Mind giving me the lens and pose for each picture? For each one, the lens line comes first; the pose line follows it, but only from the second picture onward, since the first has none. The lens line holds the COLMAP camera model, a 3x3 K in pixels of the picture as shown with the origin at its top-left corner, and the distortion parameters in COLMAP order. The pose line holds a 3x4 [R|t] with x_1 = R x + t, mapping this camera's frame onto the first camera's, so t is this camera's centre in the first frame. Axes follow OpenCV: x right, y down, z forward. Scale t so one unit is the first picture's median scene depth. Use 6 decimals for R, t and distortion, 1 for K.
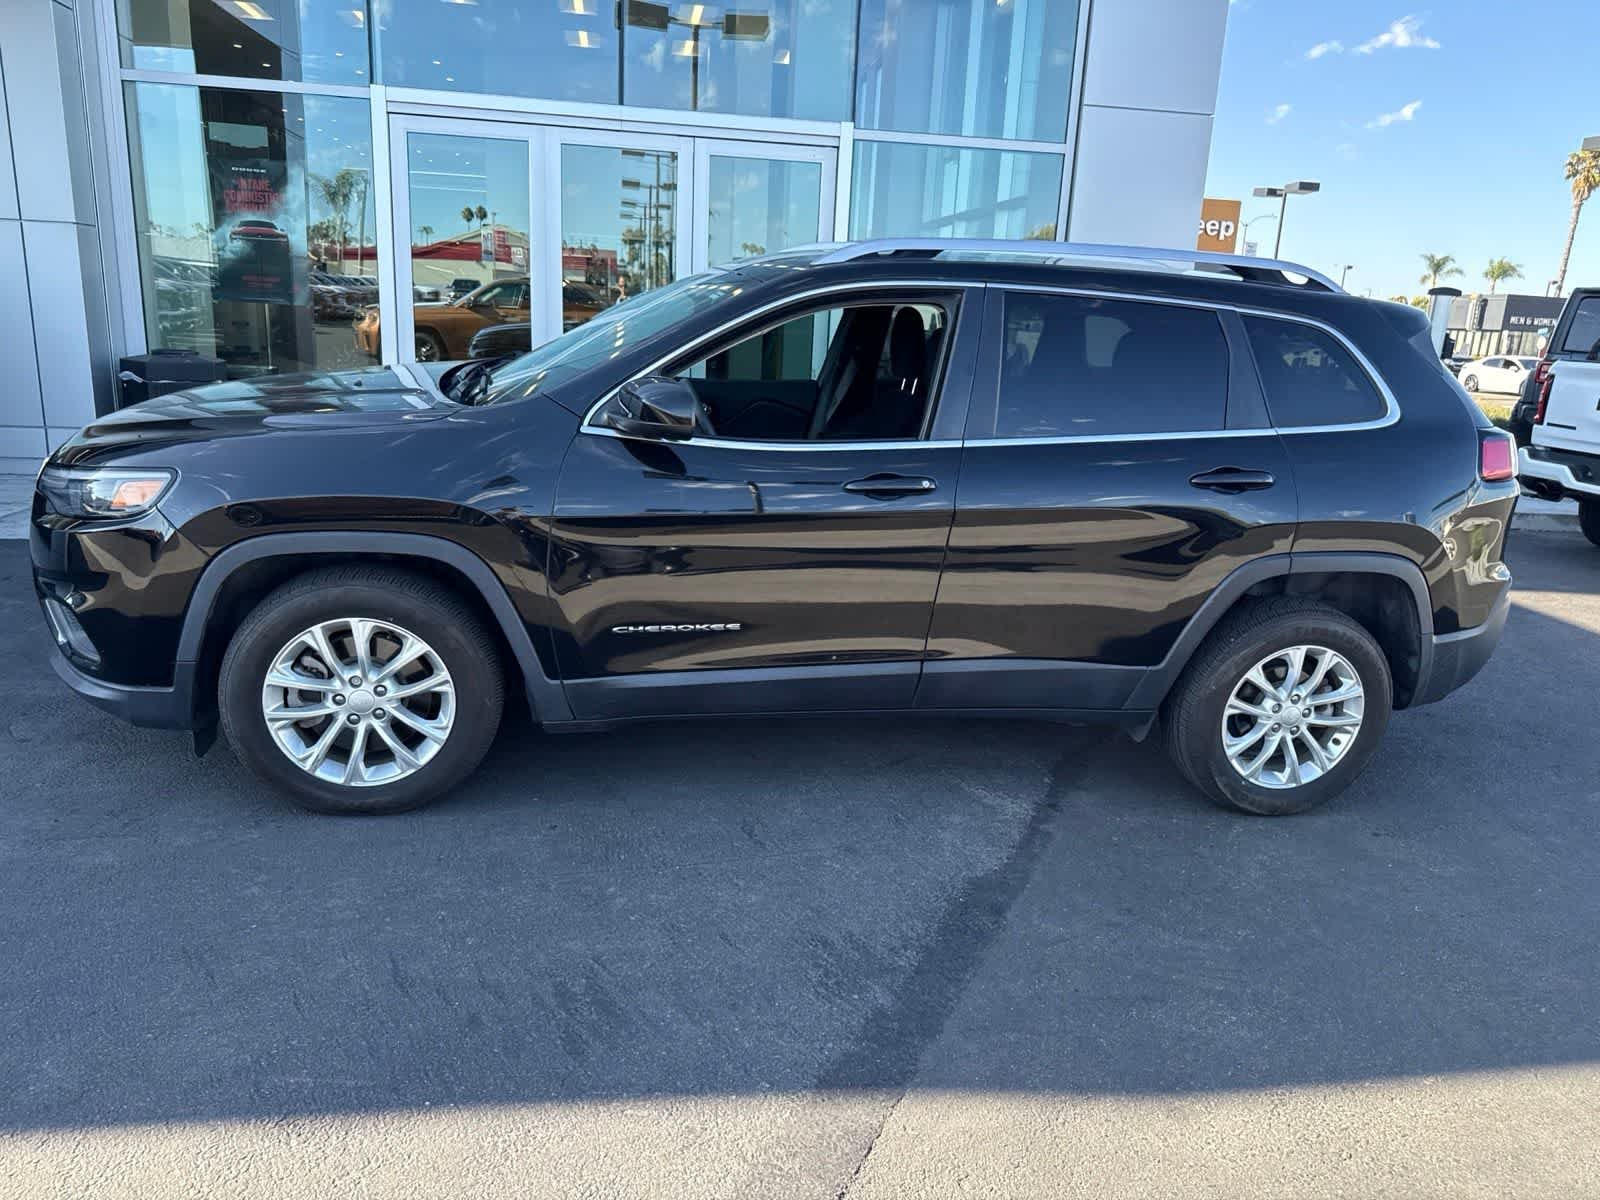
lens RADIAL K [[1131.7, 0, 806.4], [0, 1131.7, 599.6], [0, 0, 1]] dist [0.021350, -0.022749]
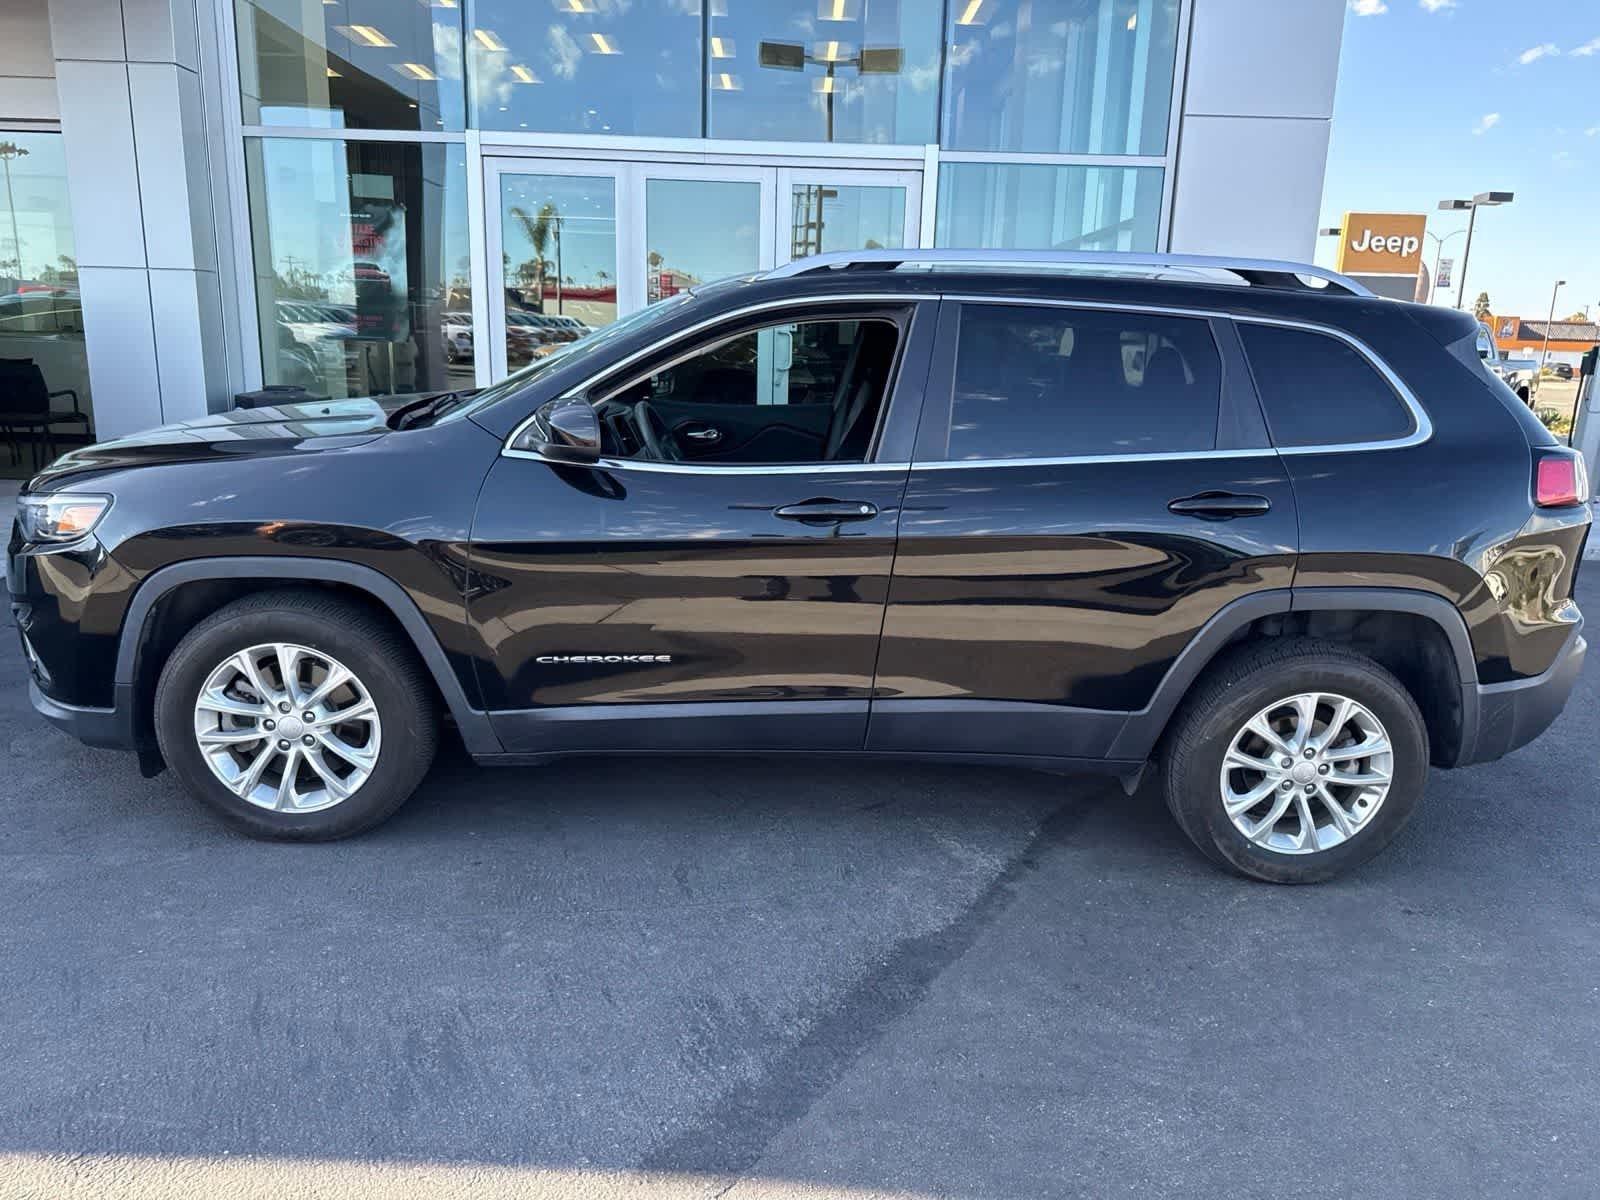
lens RADIAL K [[1131.7, 0, 807.2], [0, 1131.7, 595.2], [0, 0, 1]] dist [0.021350, -0.022749]
pose [[0.989427, 0.010878, -0.144622, 0.182700], [-0.015387, 0.999429, -0.030096, -0.002835], [0.144212, 0.032003, 0.989029, 0.069859]]
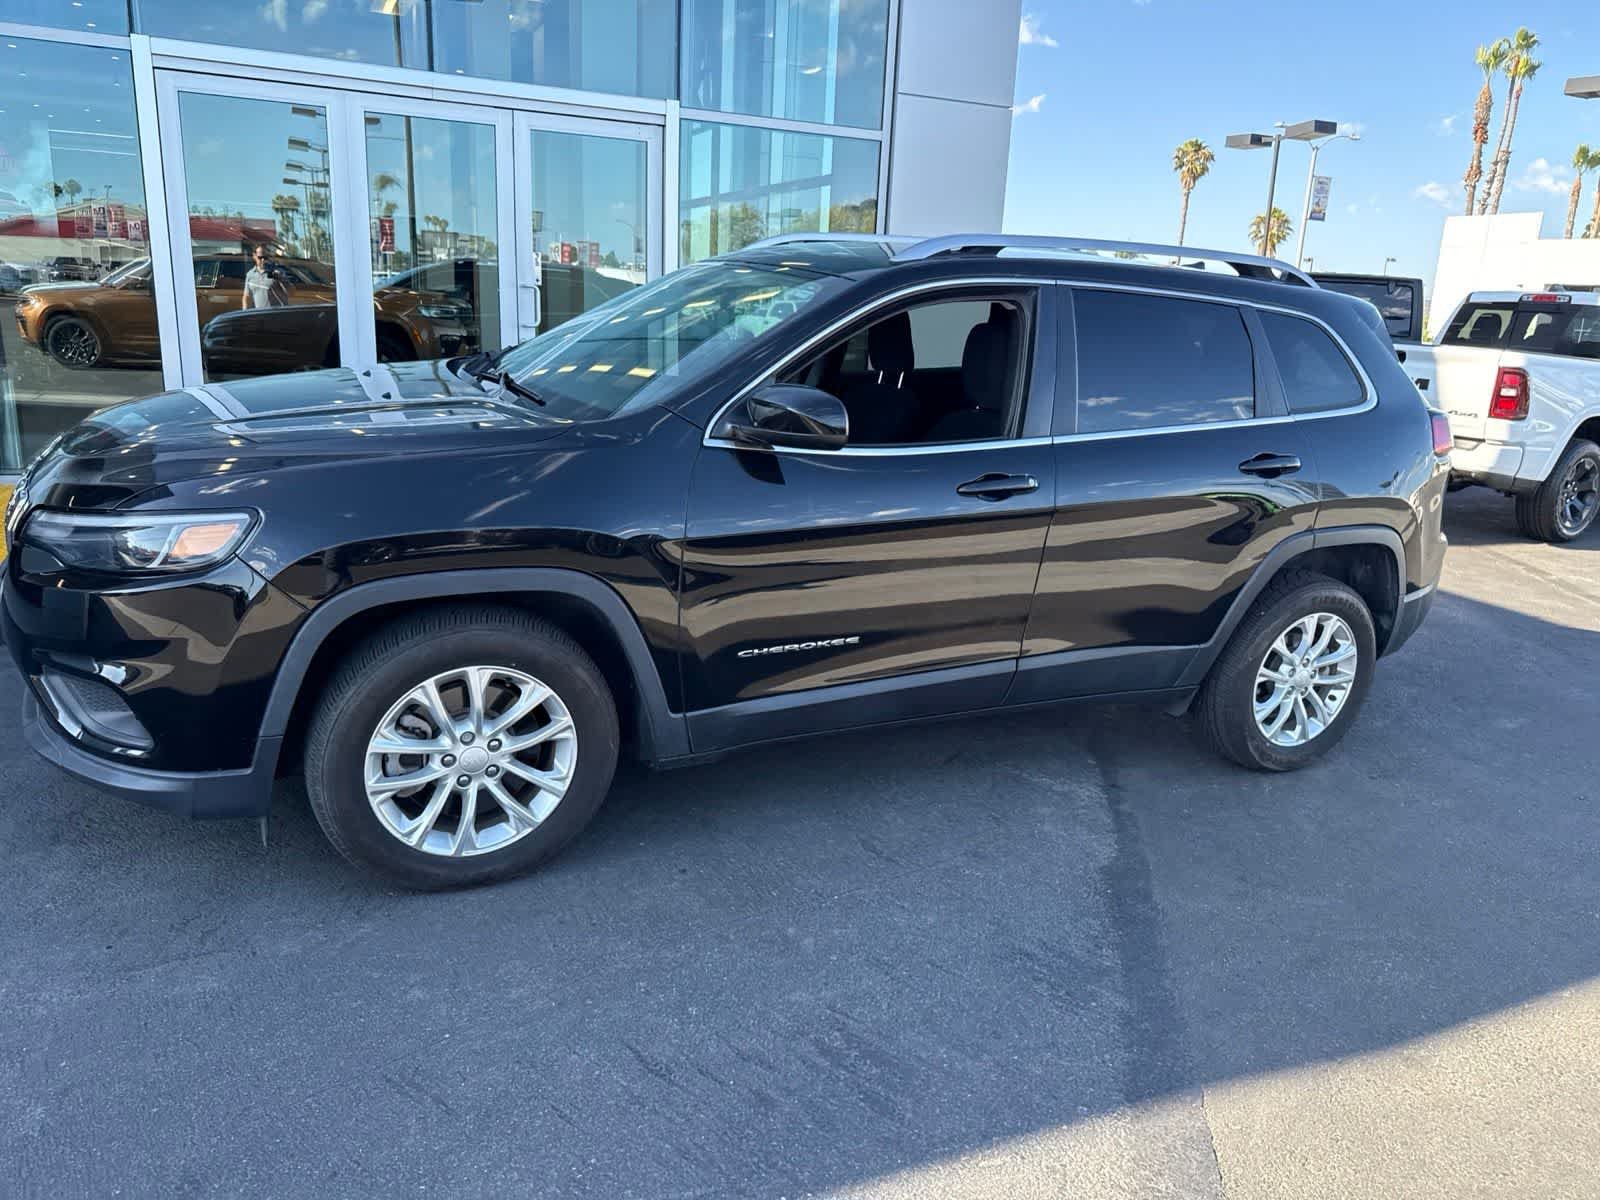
lens RADIAL K [[1131.7, 0, 802.8], [0, 1131.7, 599.9], [0, 0, 1]] dist [0.021350, -0.022749]
pose [[0.963469, -0.072230, 0.257896, -0.333872], [0.067136, 0.997336, 0.028516, -0.038647], [-0.259269, -0.010160, 0.965752, 0.078669]]
